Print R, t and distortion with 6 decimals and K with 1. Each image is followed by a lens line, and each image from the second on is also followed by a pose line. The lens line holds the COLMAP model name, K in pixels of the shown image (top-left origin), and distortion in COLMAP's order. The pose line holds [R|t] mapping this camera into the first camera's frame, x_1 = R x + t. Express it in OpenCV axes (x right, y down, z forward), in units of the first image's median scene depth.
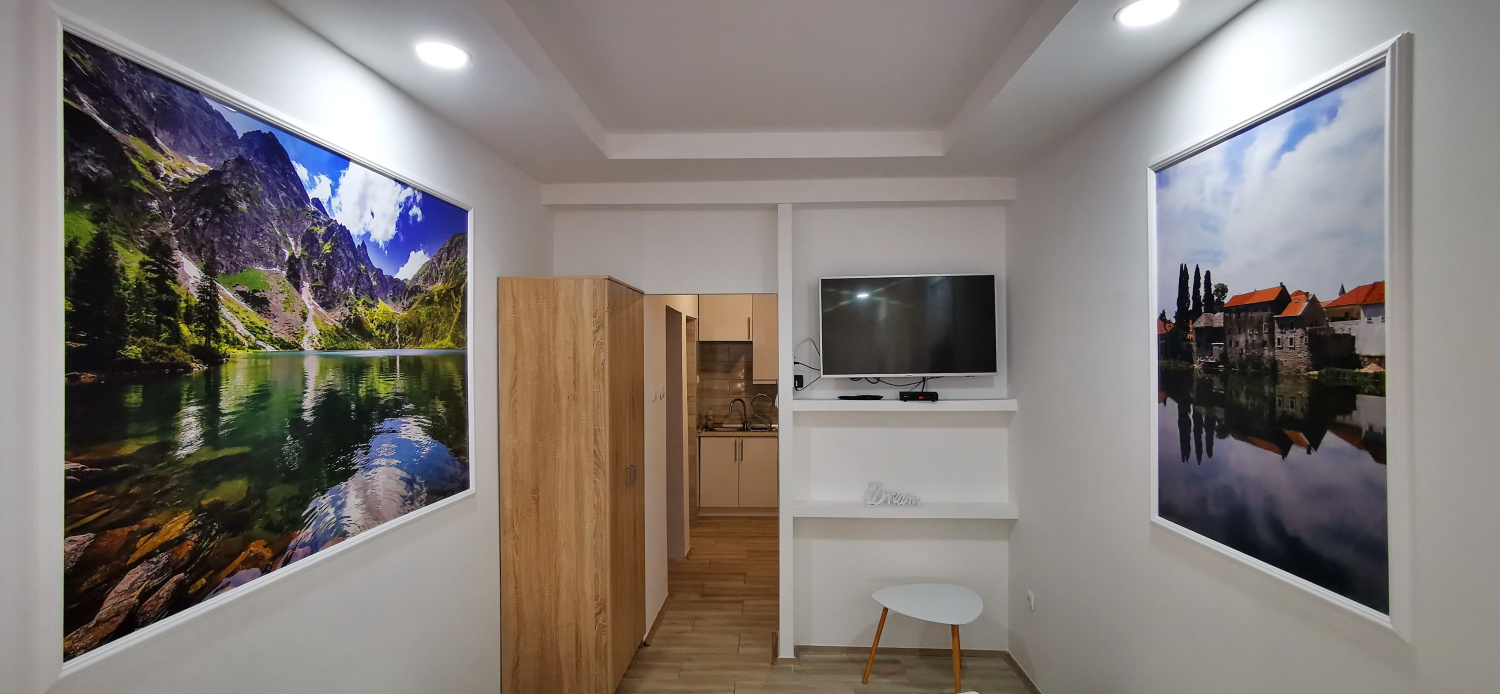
lens RADIAL K [[696.4, 0, 750.7], [0, 696.4, 351.4], [0, 0, 1]] dist [-0.010332, 0.008002]
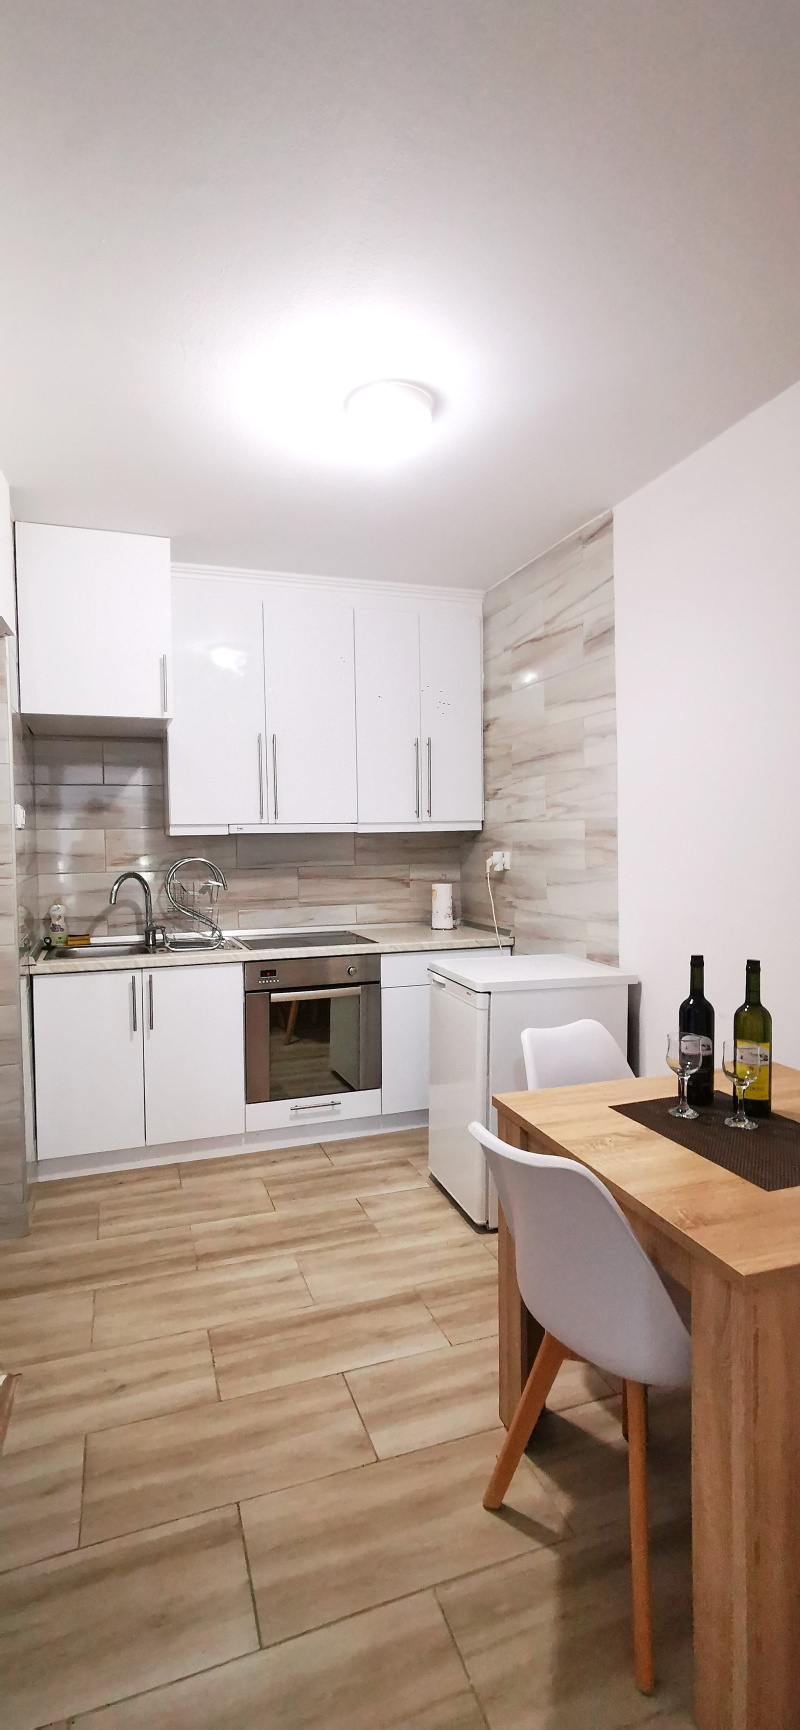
lens RADIAL K [[803.2, 0, 400.1], [0, 803.2, 862.1], [0, 0, 1]] dist [-0.010332, 0.008002]
pose [[0.936037, -0.025068, 0.351007, -0.035963], [0.009698, 0.998918, 0.045480, 0.042382], [-0.351767, -0.039167, 0.935268, 0.516355]]
